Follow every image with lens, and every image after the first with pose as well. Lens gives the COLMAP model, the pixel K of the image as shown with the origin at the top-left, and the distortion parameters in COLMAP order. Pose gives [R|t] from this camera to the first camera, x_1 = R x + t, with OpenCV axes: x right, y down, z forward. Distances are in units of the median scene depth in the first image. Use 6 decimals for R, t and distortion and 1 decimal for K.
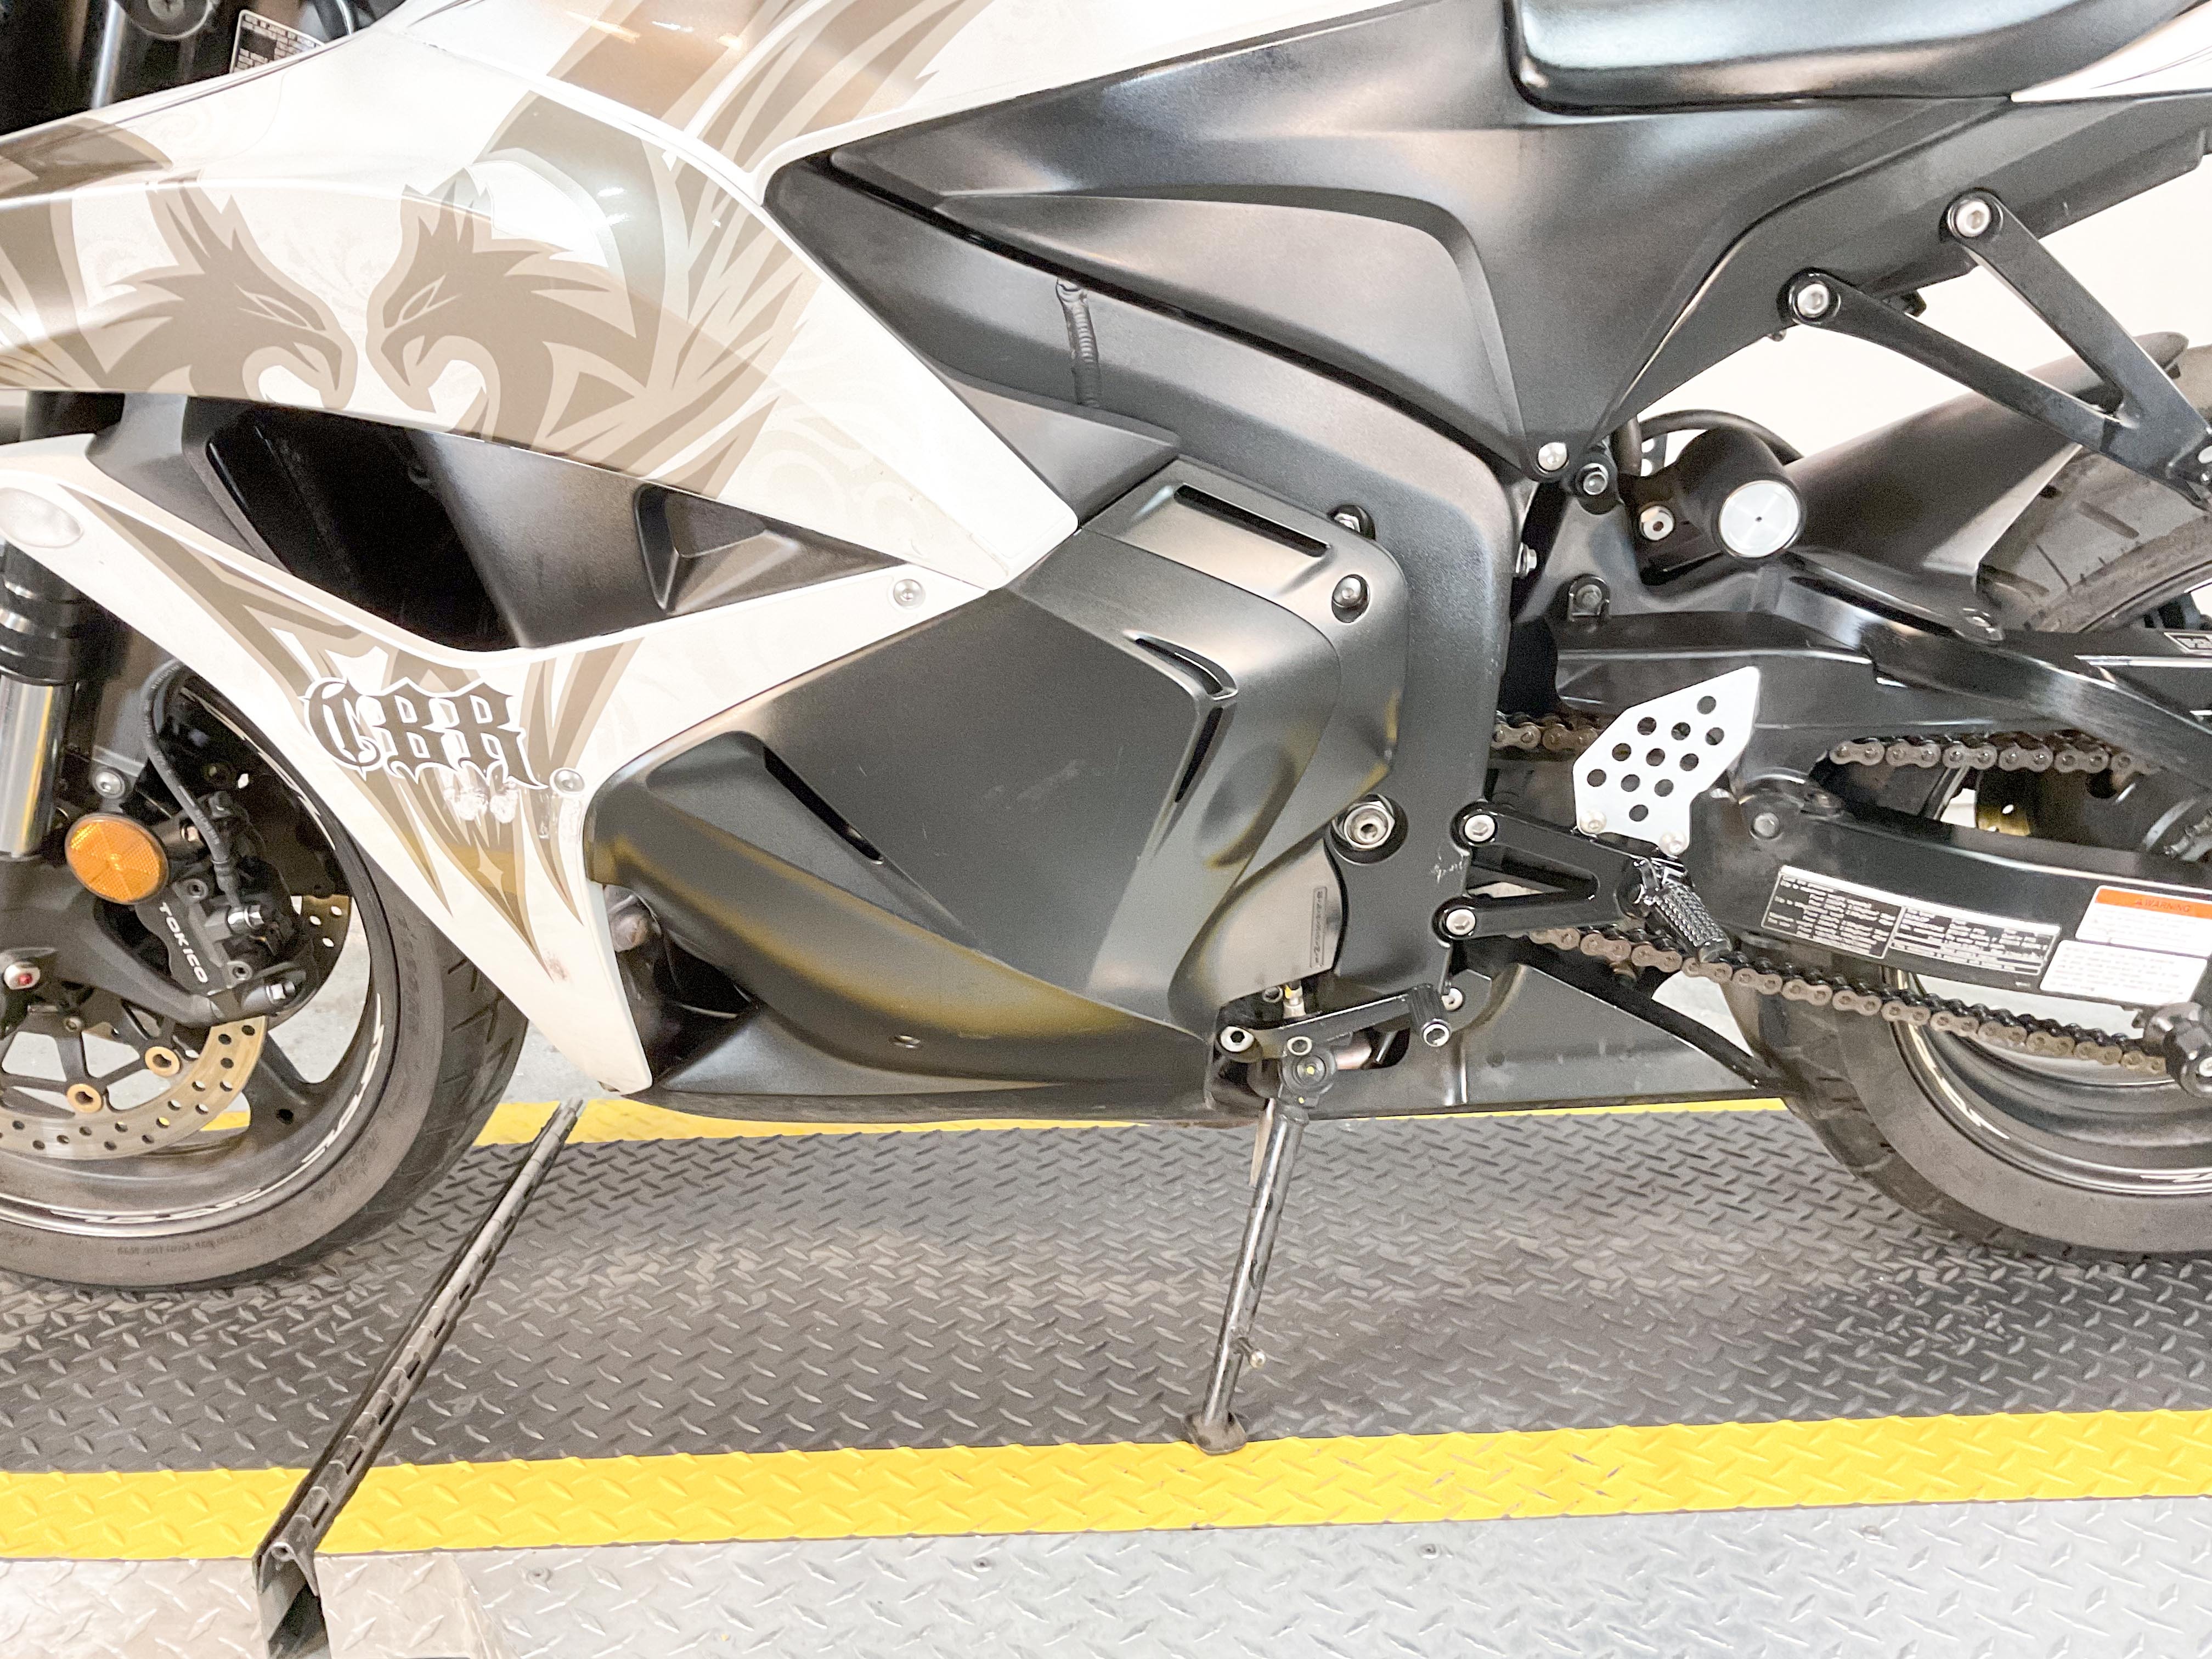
lens RADIAL K [[1880.8, 0, 1102.3], [0, 1880.8, 831.9], [0, 0, 1]] dist [0.005027, -0.039838]
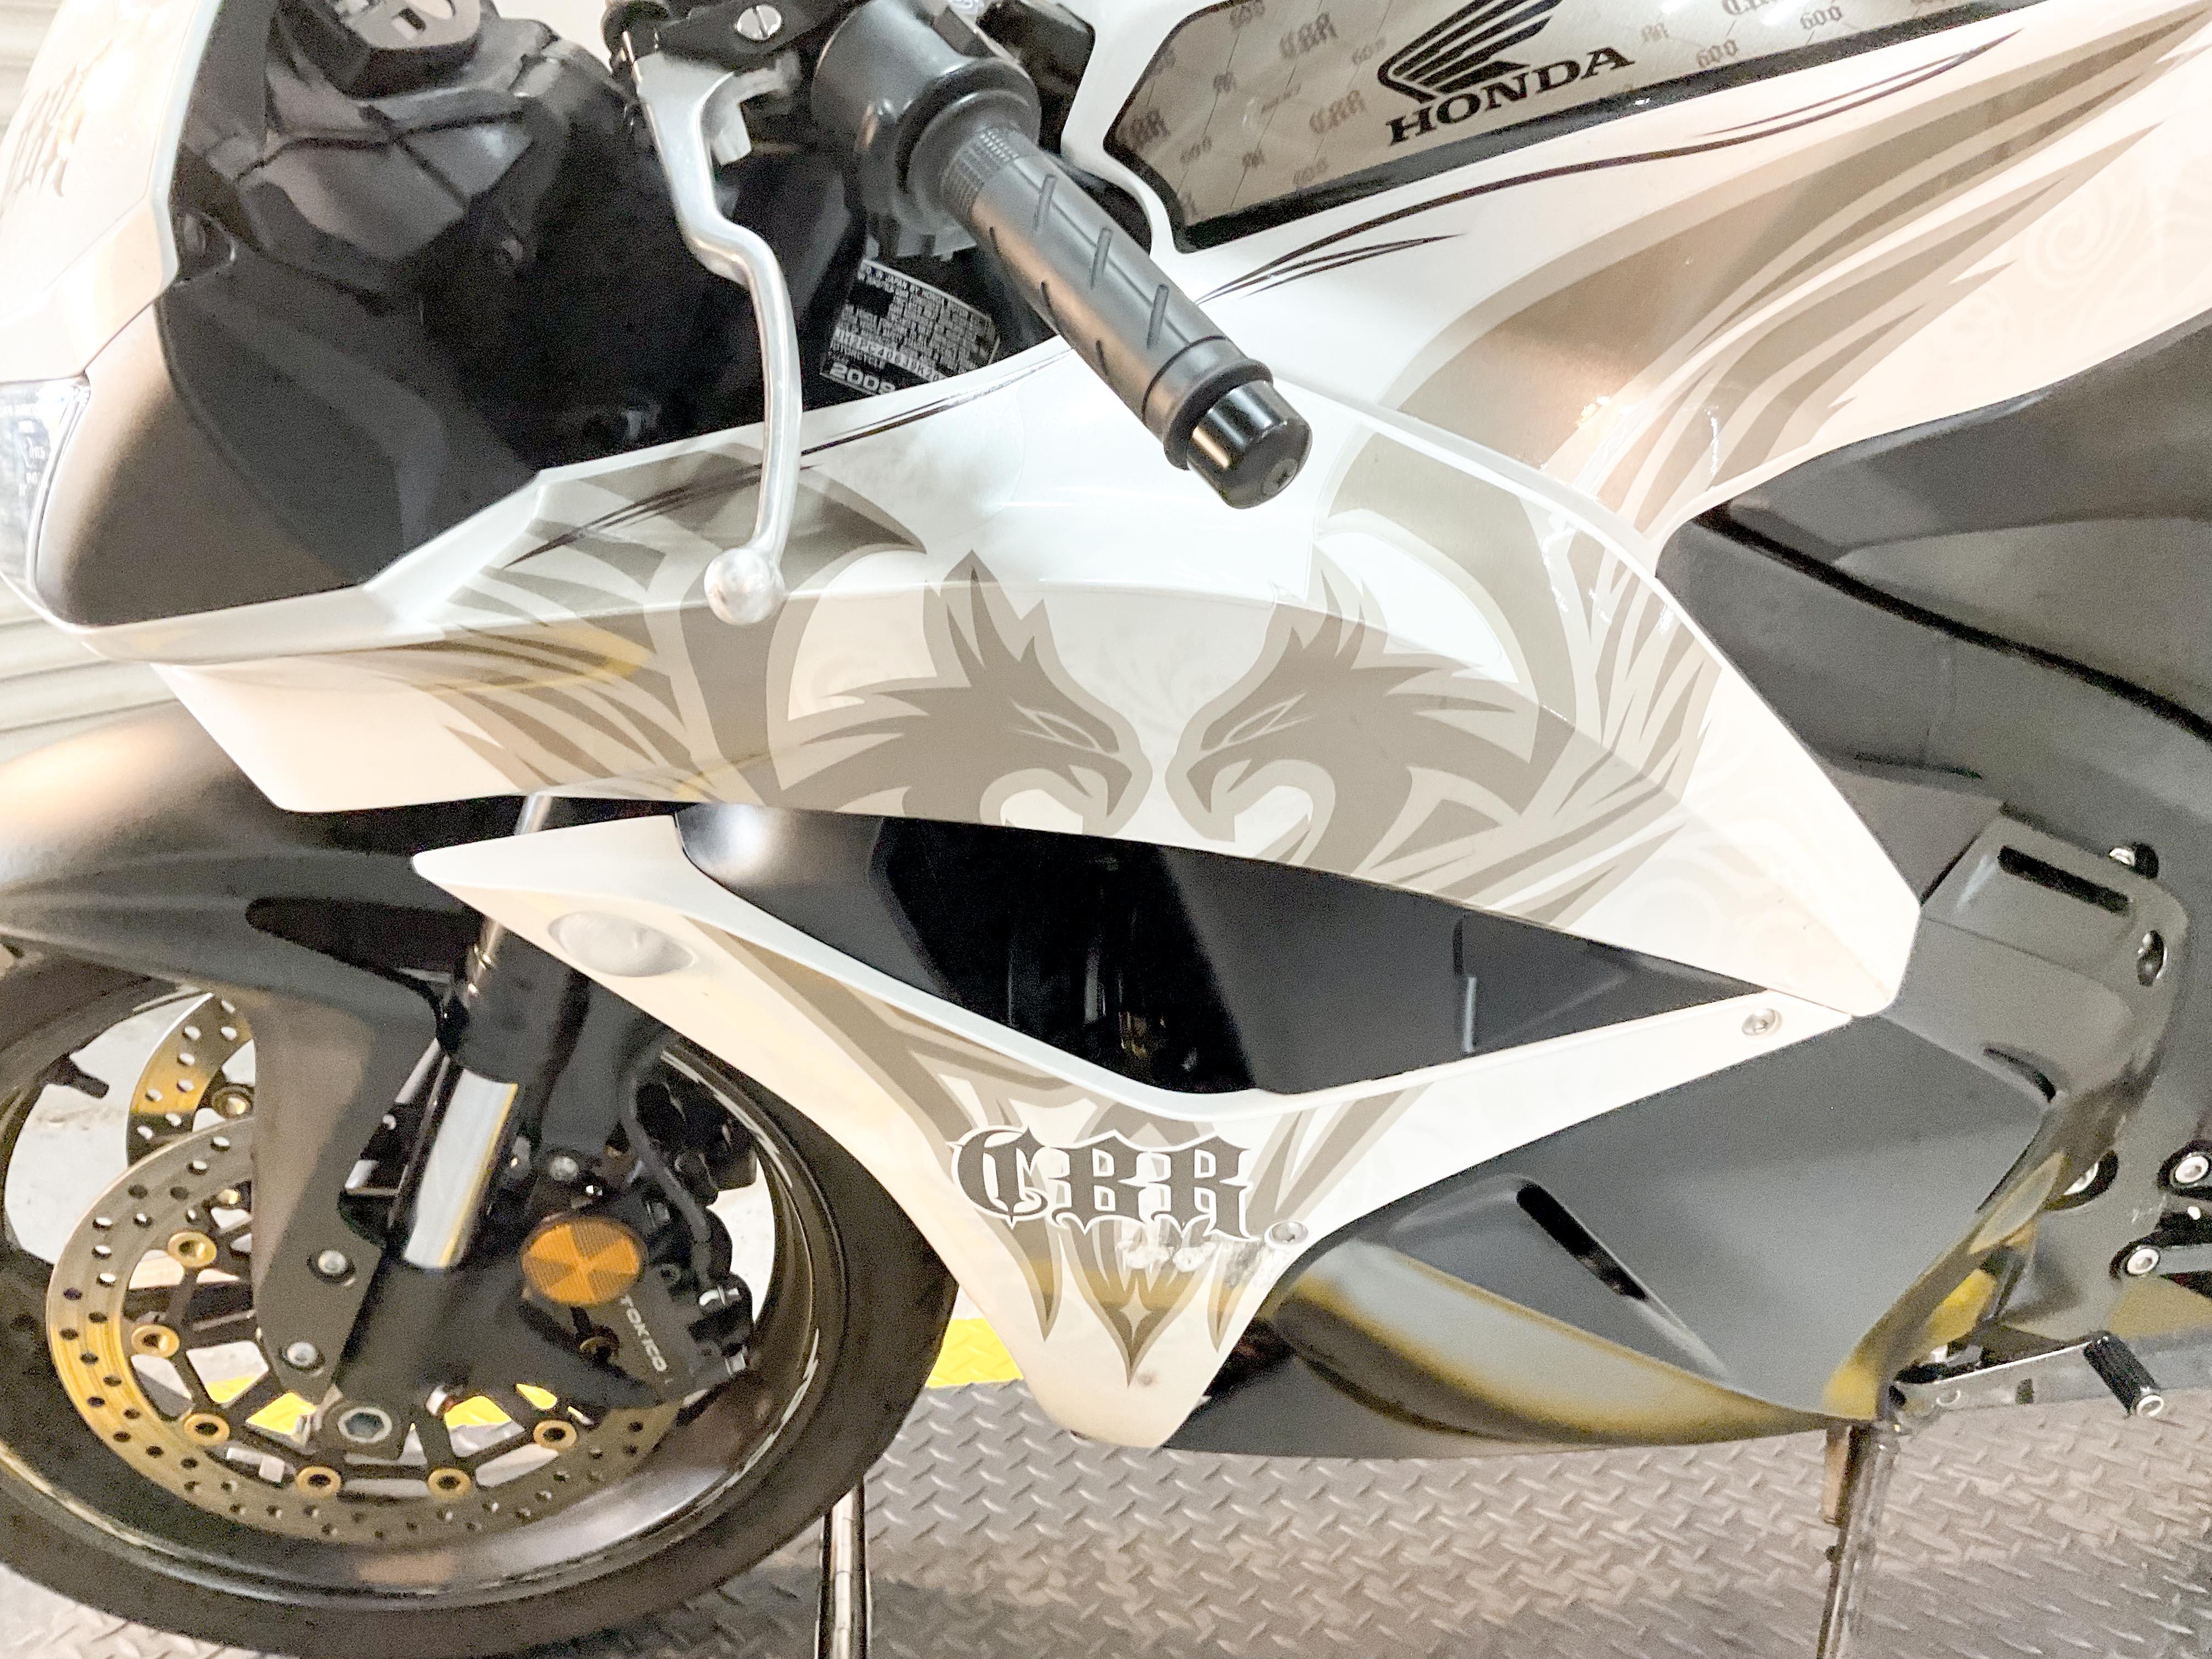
lens RADIAL K [[1883.3, 0, 1107.4], [0, 1883.3, 834.0], [0, 0, 1]] dist [-0.001017, -0.018914]
pose [[0.993631, -0.024193, 0.110059, -0.430239], [0.017451, 0.997935, 0.061815, -0.240582], [-0.111327, -0.059500, 0.992001, 0.208236]]
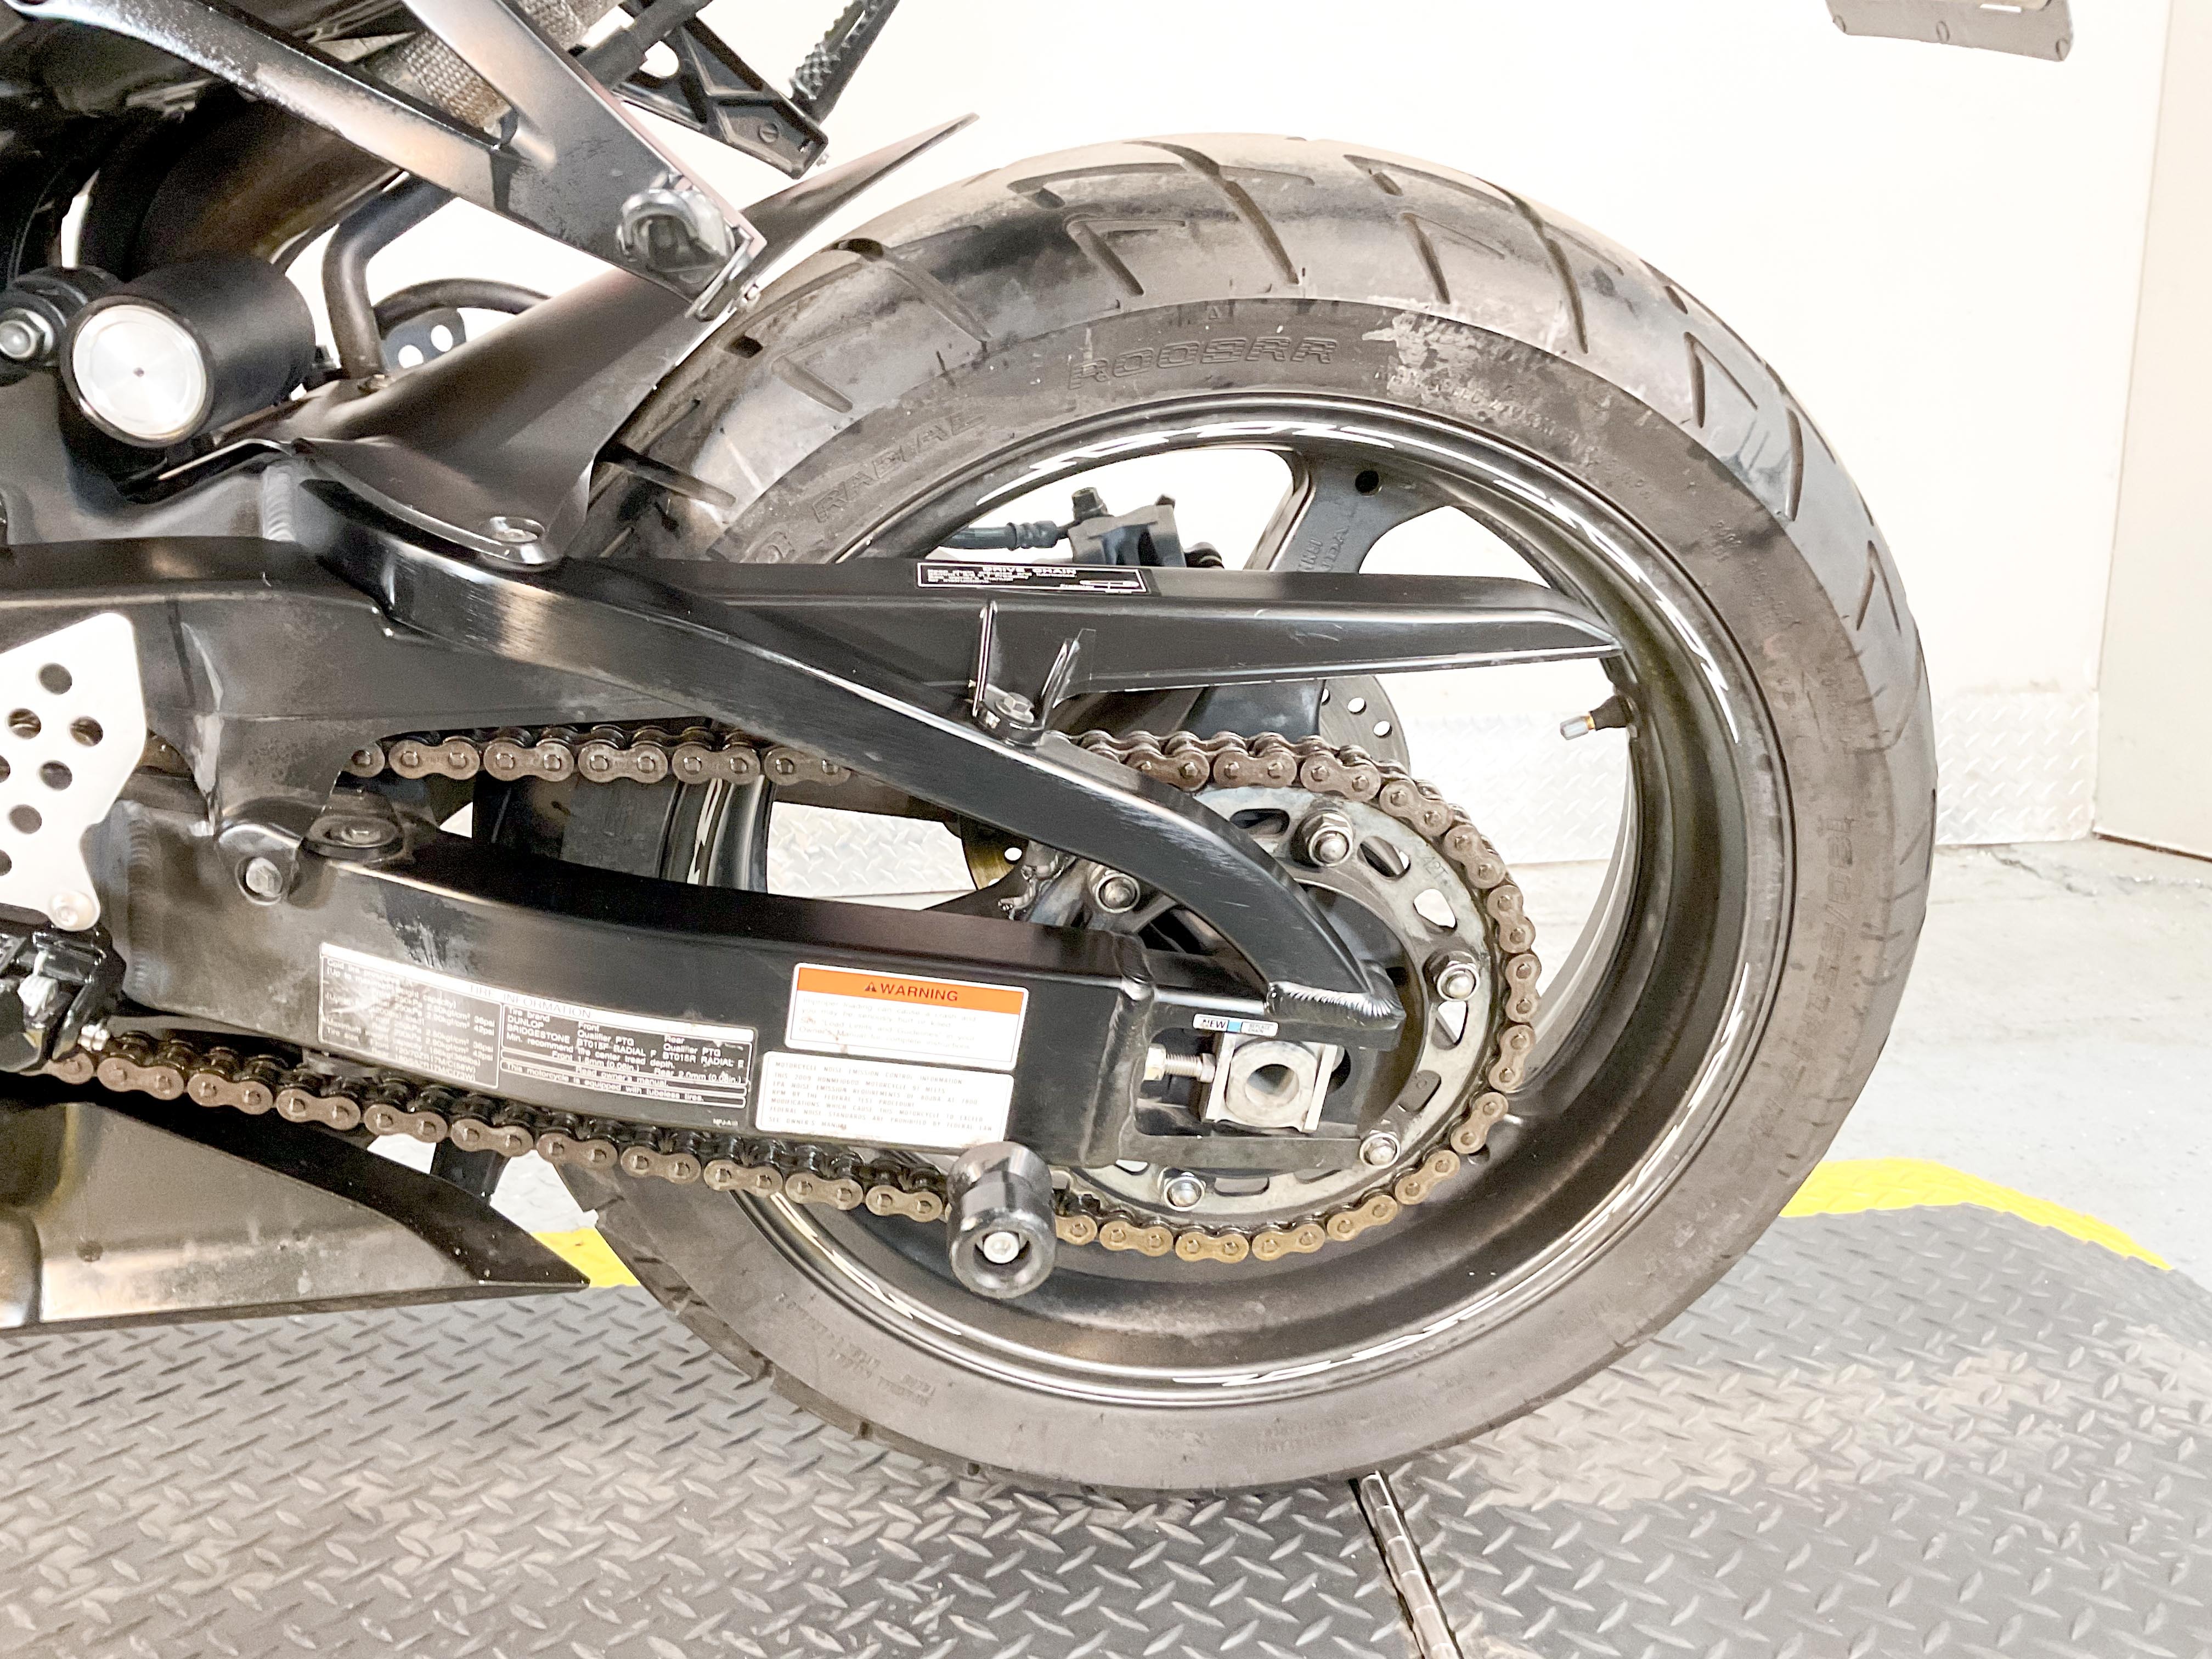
lens RADIAL K [[1935.2, 0, 1107.8], [0, 1935.2, 829.0], [0, 0, 1]] dist [-0.001334, -0.007189]
pose [[0.996545, -0.019692, 0.080686, 0.632431], [0.023166, 0.998834, -0.042352, 0.014959], [-0.079758, 0.044075, 0.995839, 0.379058]]
